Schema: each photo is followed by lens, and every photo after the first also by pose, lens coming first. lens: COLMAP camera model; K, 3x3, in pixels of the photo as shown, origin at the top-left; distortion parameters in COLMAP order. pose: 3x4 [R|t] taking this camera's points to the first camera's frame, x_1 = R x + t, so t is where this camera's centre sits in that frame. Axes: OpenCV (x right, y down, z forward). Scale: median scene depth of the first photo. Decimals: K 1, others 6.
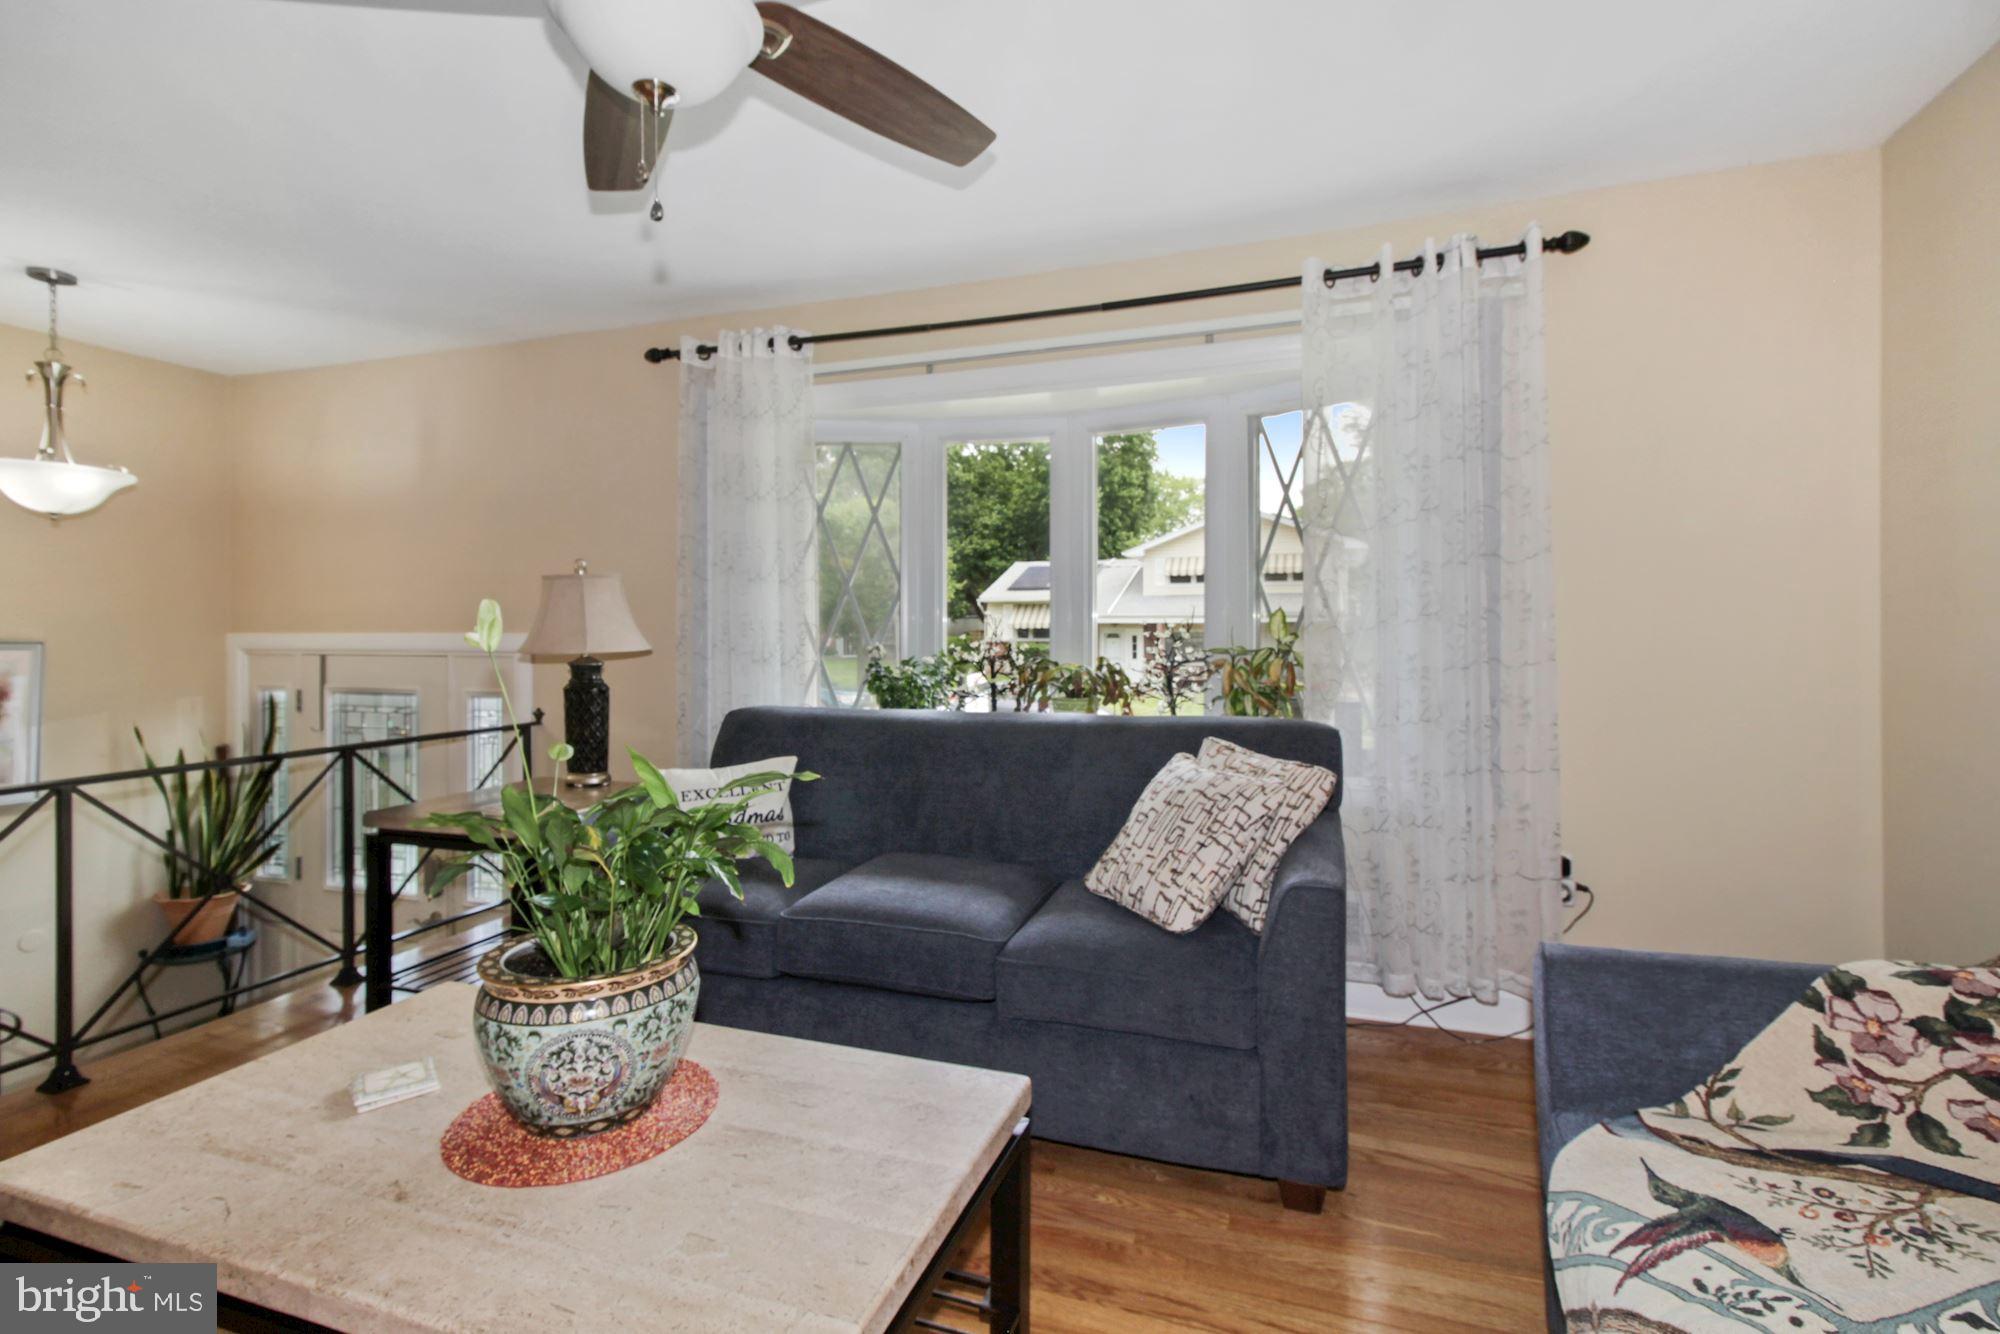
lens RADIAL K [[925.1, 0, 1009.0], [0, 925.1, 624.5], [0, 0, 1]] dist [0.019188, -0.000104]
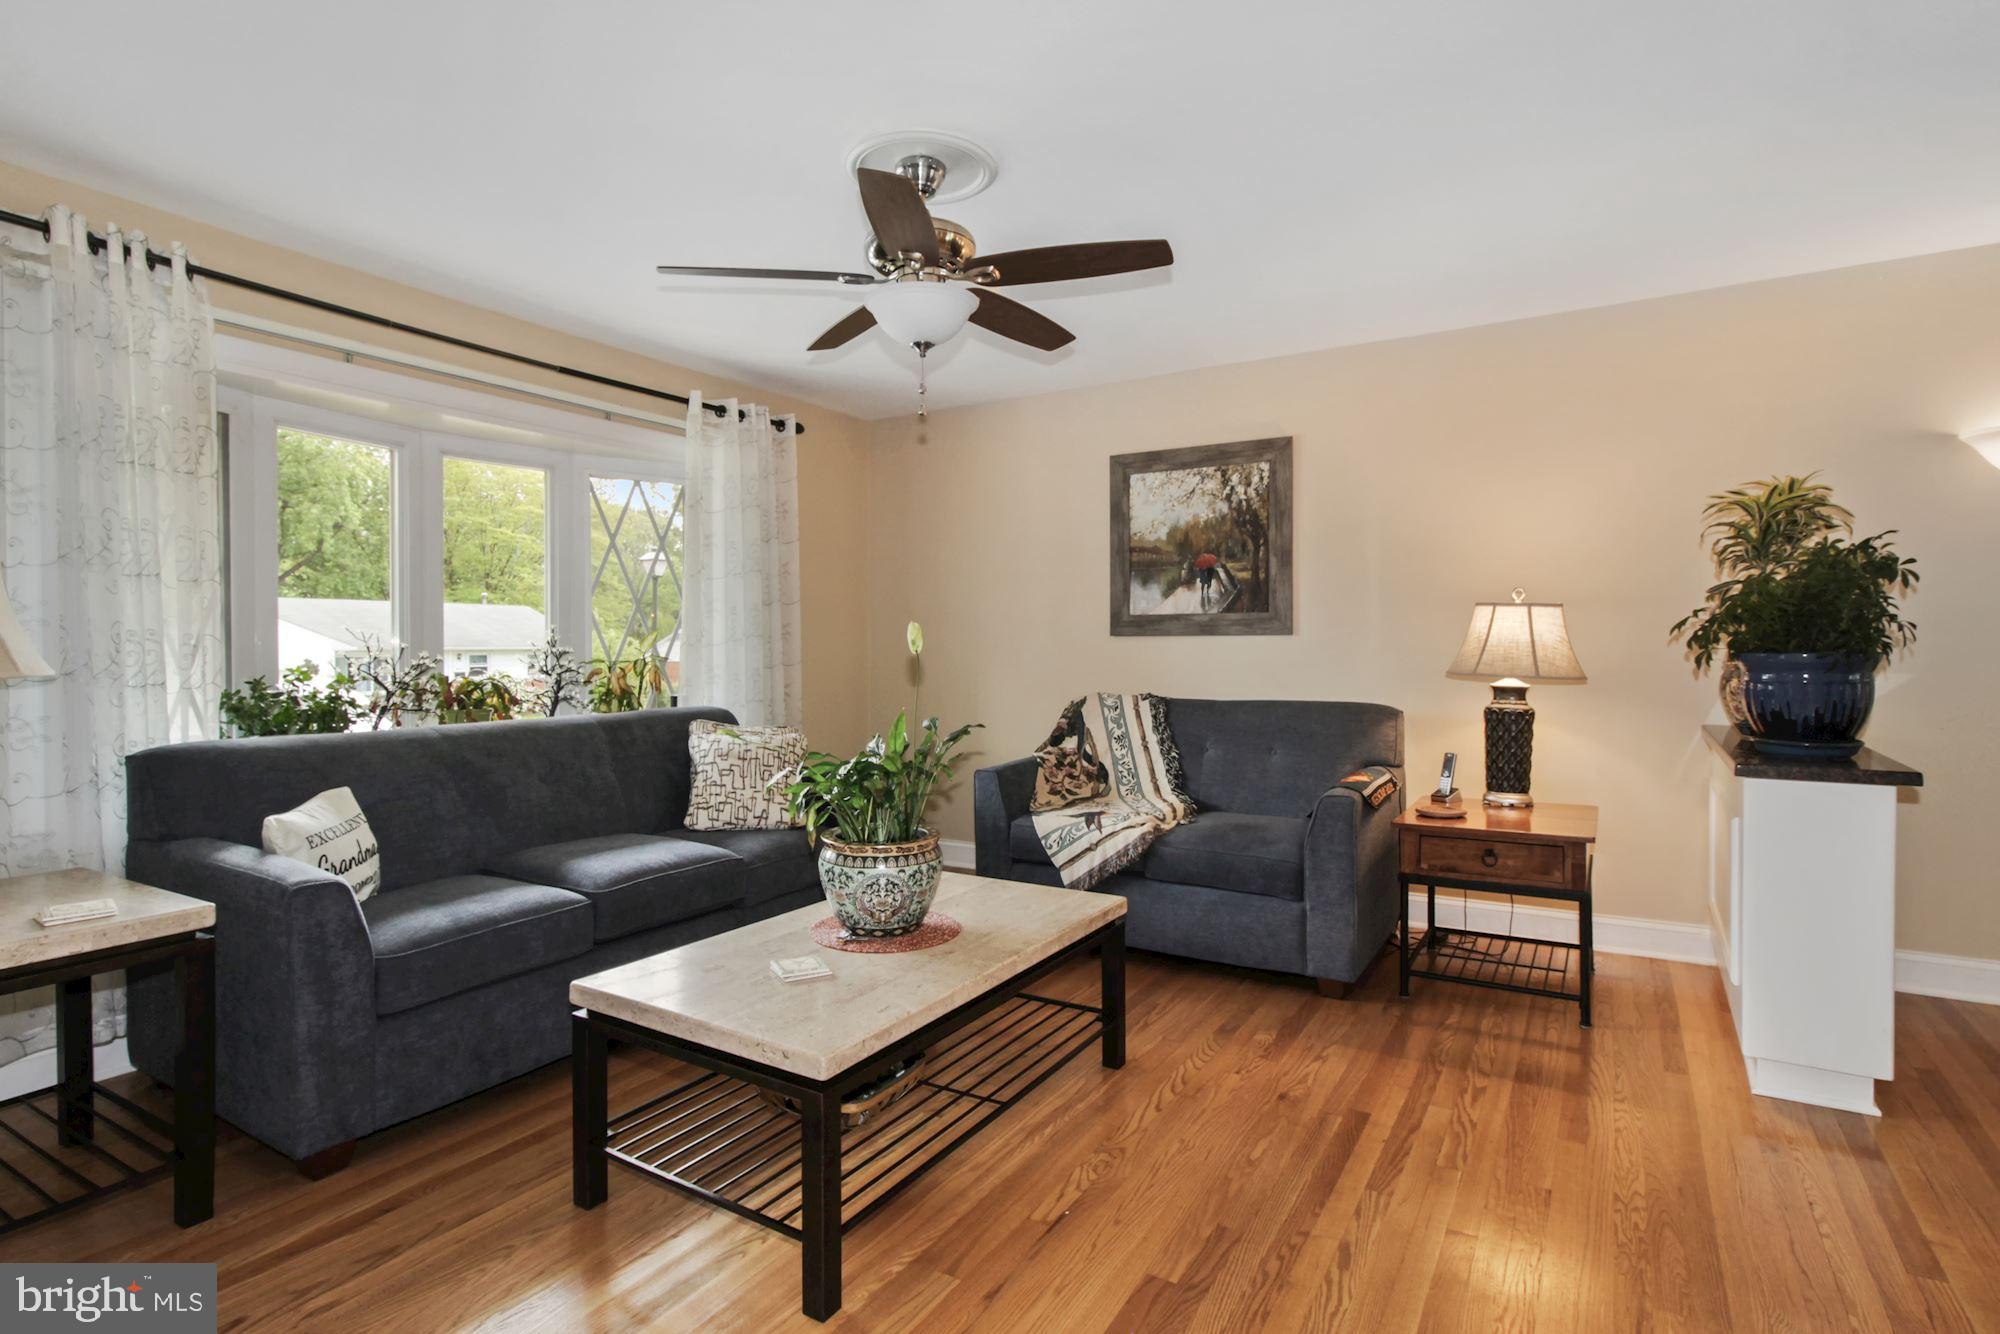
lens RADIAL K [[941.3, 0, 994.8], [0, 941.3, 652.8], [0, 0, 1]] dist [0.002691, 0.000410]
pose [[0.229743, -0.006760, 0.973228, -2.072887], [-0.002304, 0.999969, 0.007490, 0.010355], [-0.973249, -0.003963, 0.229721, 0.426958]]
